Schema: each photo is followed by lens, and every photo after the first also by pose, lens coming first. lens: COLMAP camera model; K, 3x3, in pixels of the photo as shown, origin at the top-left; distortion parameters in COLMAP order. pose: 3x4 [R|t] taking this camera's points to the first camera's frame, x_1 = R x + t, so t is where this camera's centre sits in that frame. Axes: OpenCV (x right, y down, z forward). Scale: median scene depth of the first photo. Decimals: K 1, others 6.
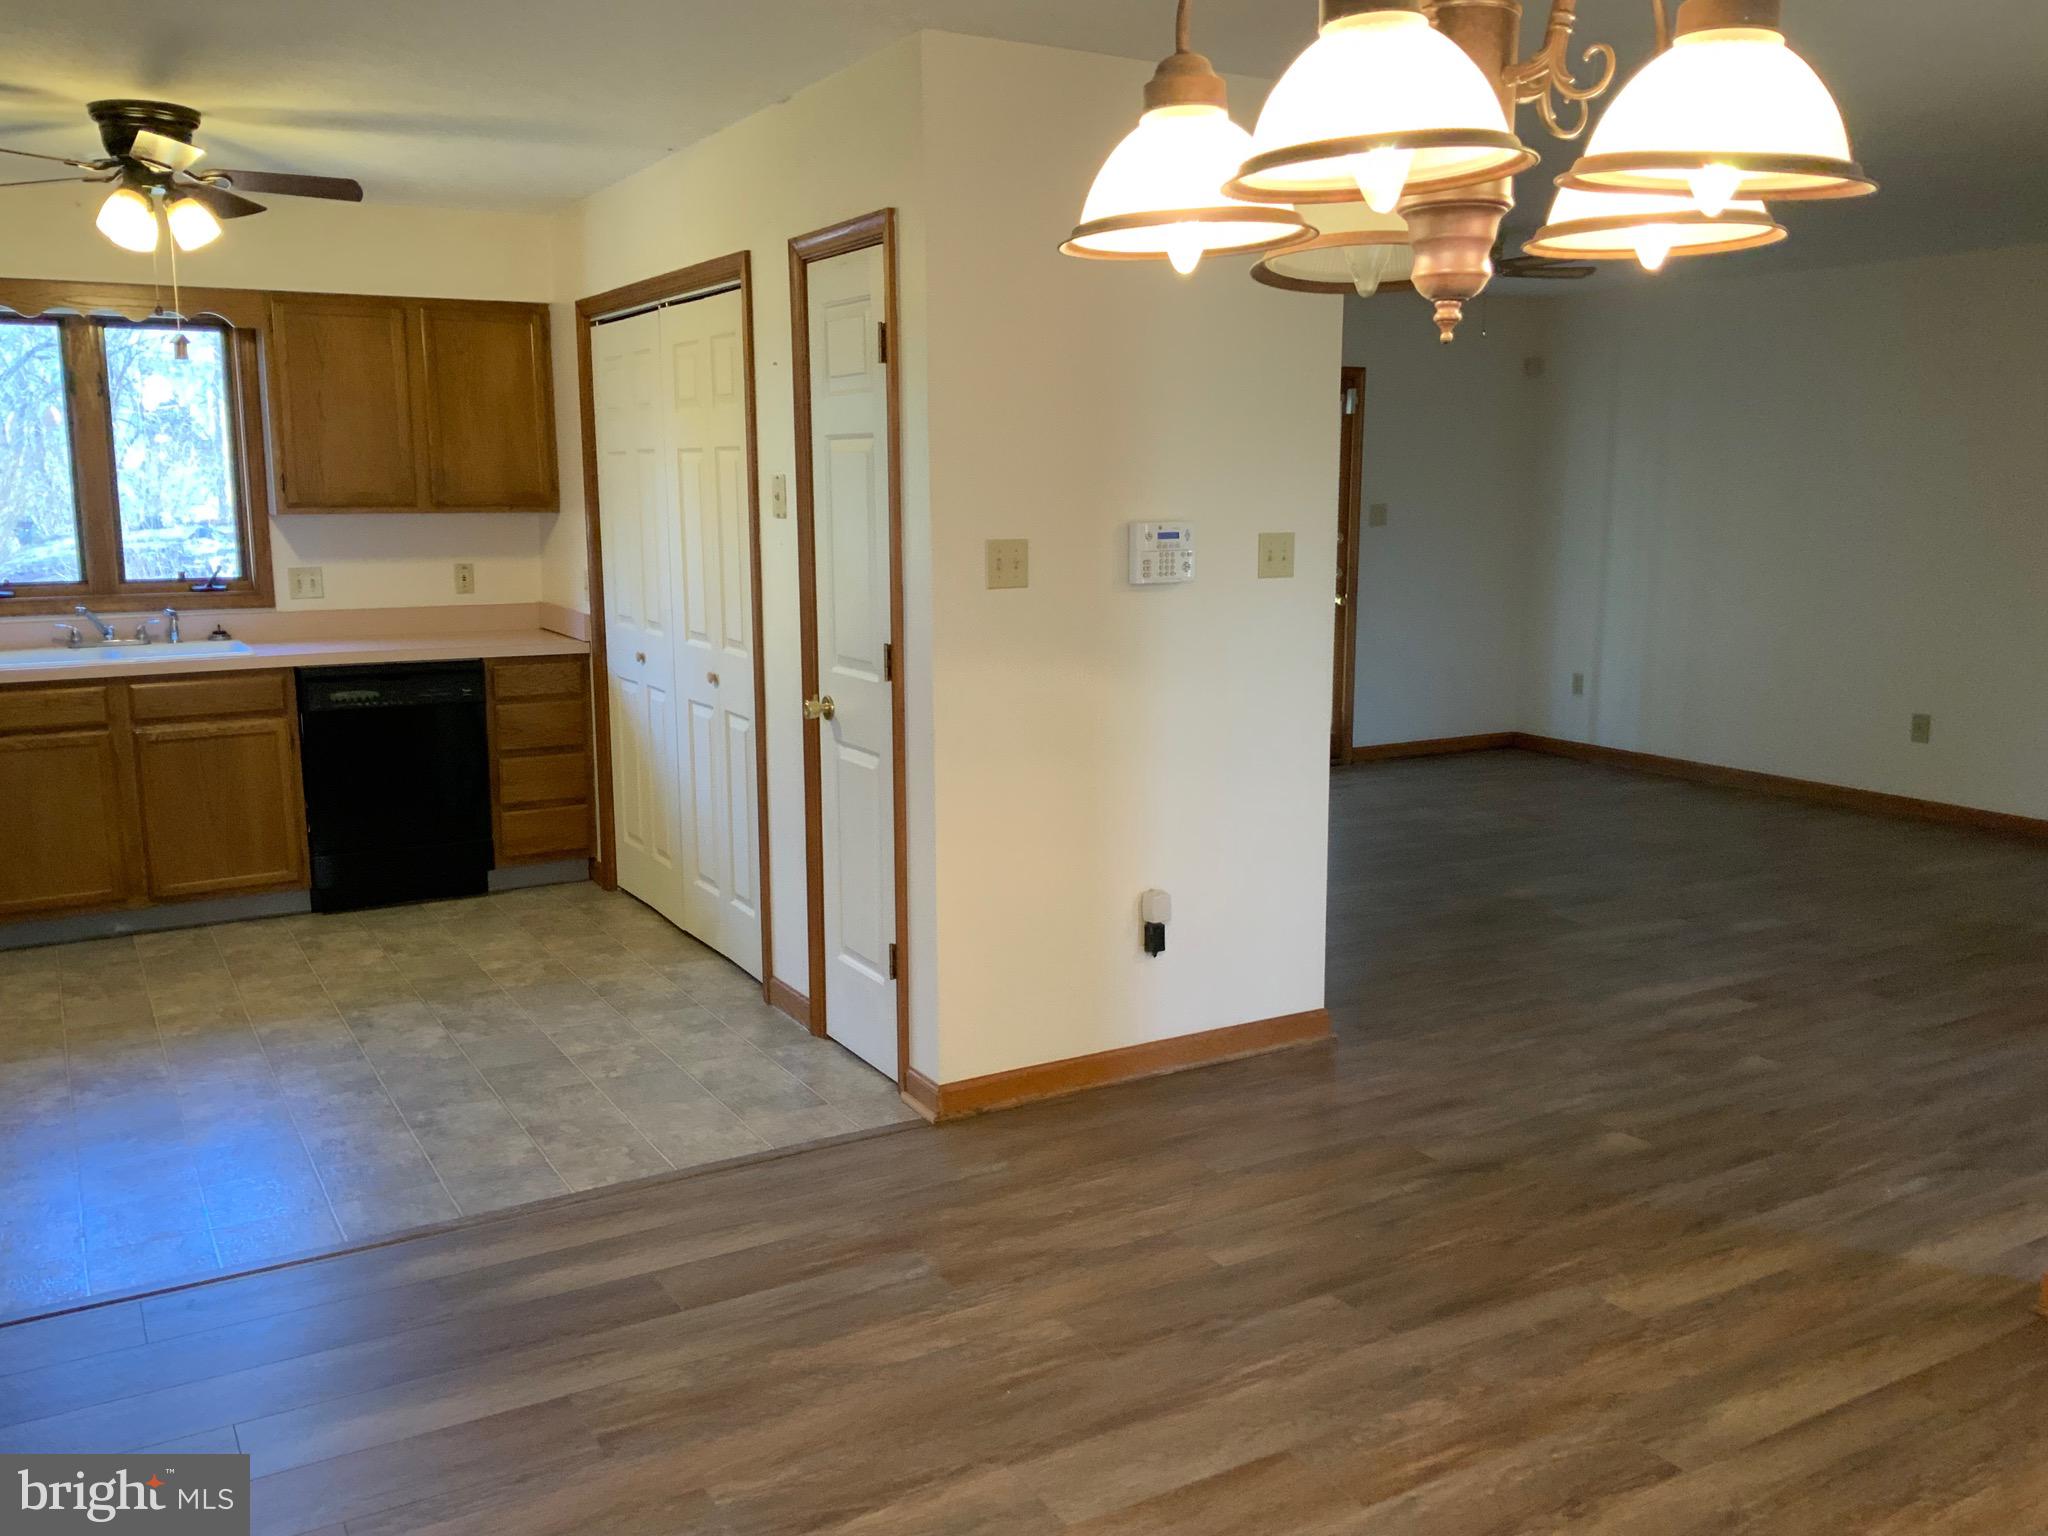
lens RADIAL K [[1684.4, 0, 1024.5], [0, 1684.4, 760.9], [0, 0, 1]] dist [0.086487, -0.151788]
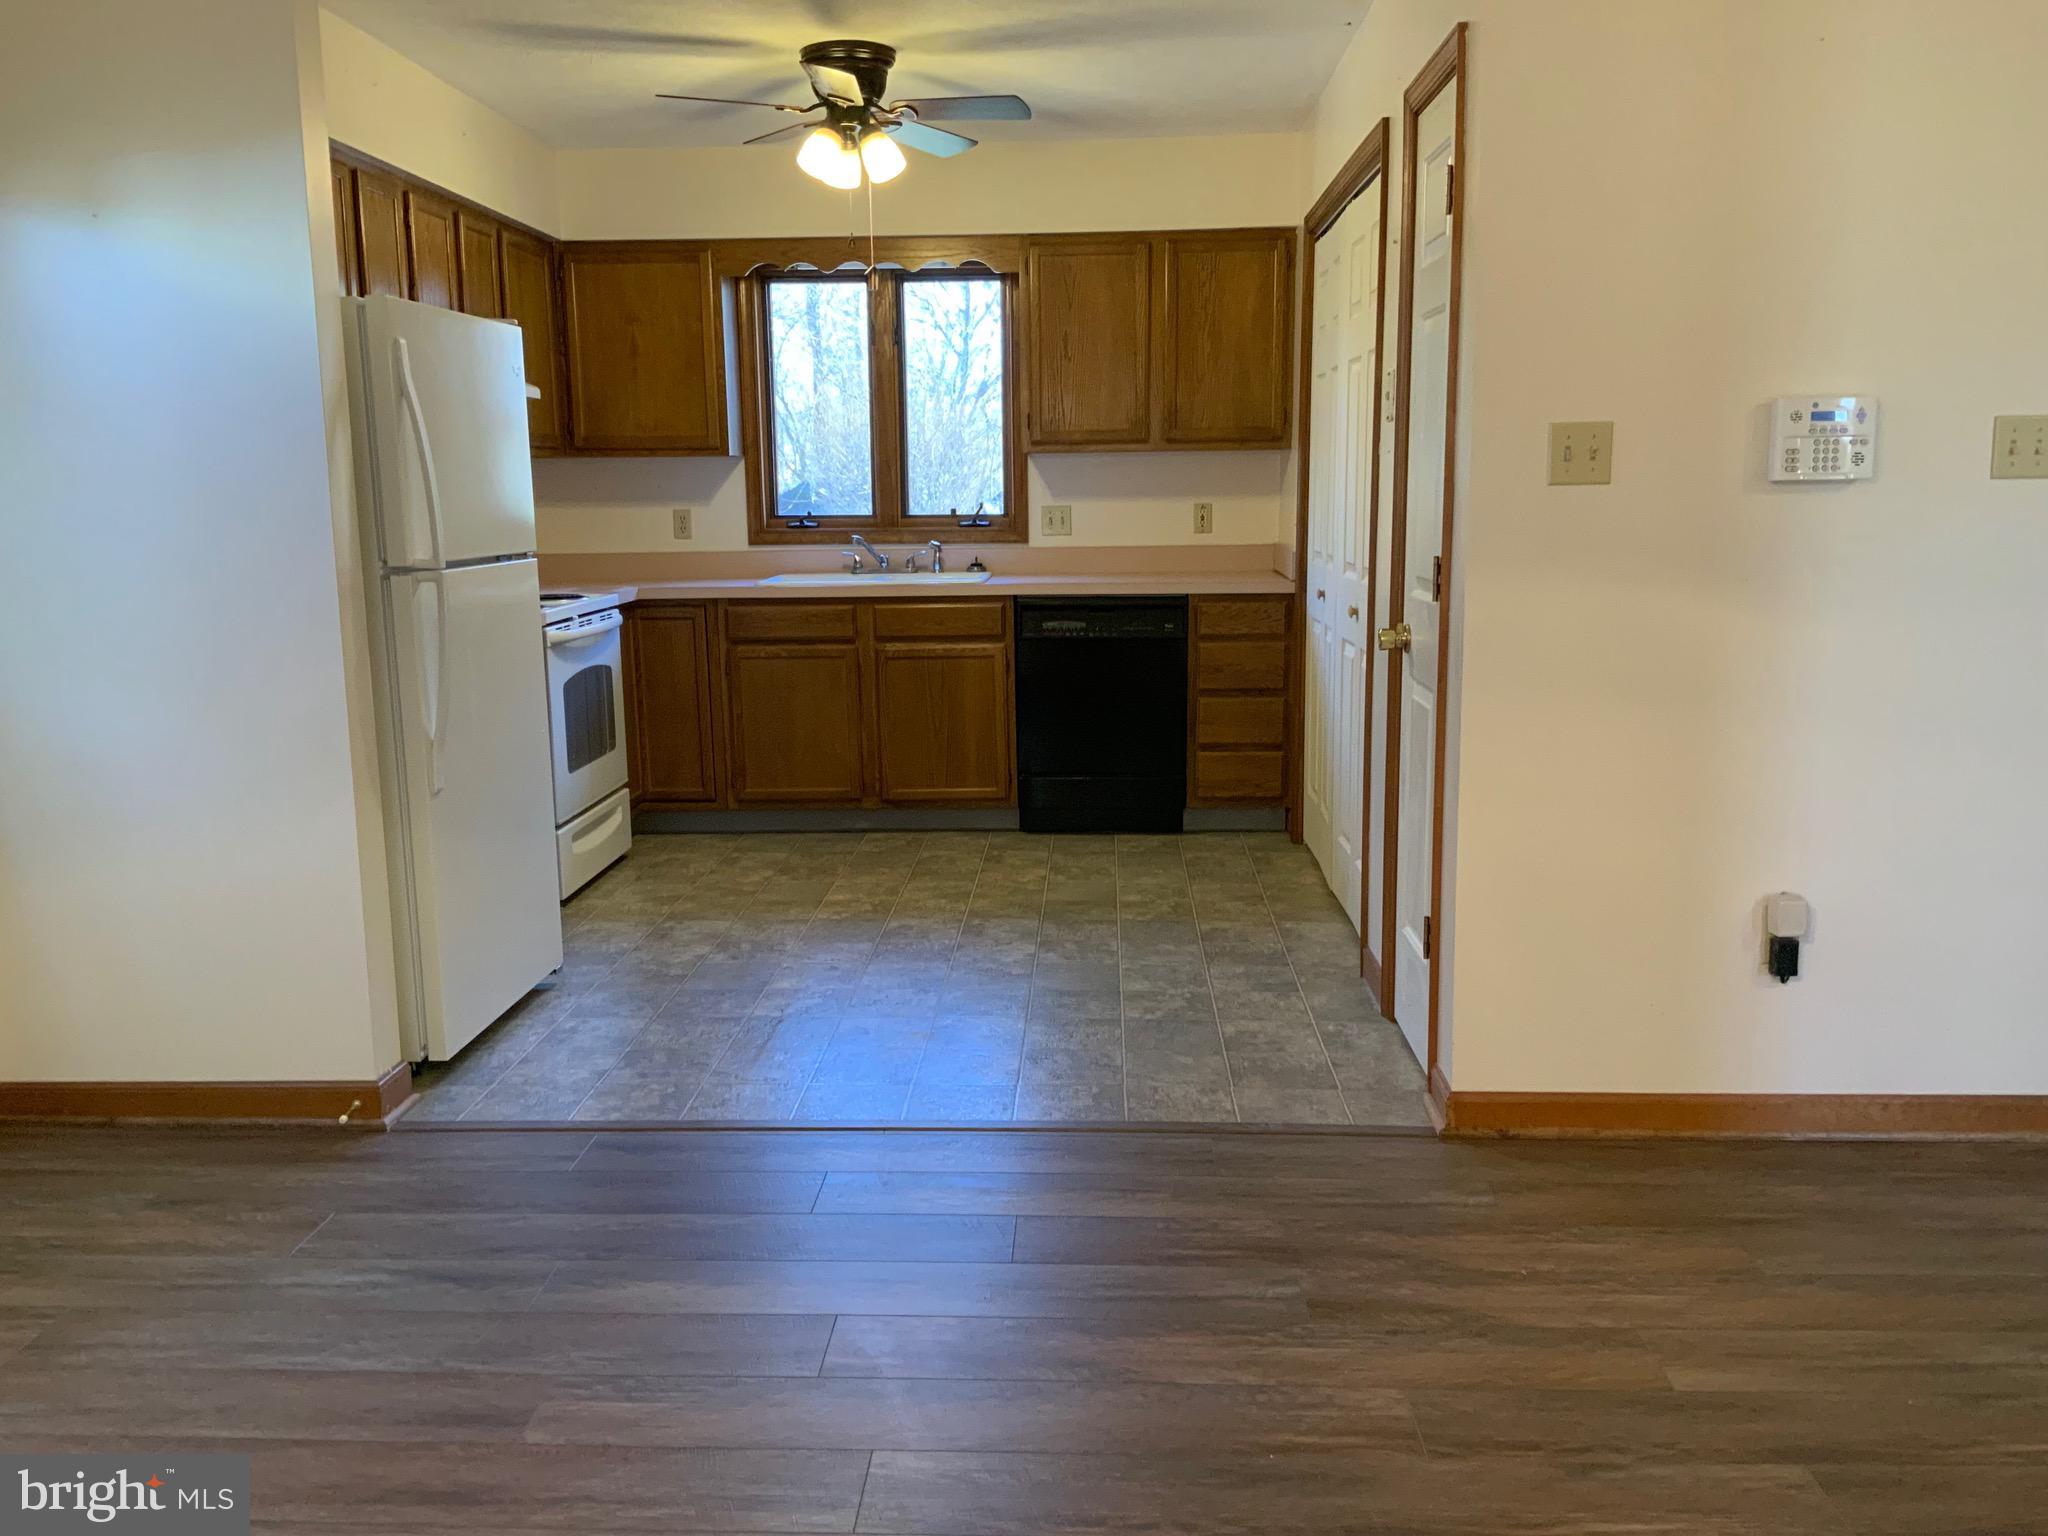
lens RADIAL K [[1684.4, 0, 1003.9], [0, 1684.4, 767.0], [0, 0, 1]] dist [0.086487, -0.151788]
pose [[0.837292, 0.084569, -0.540176, 0.180483], [-0.078912, 0.996313, 0.033666, 0.020943], [0.541031, 0.014438, 0.840879, 0.161949]]
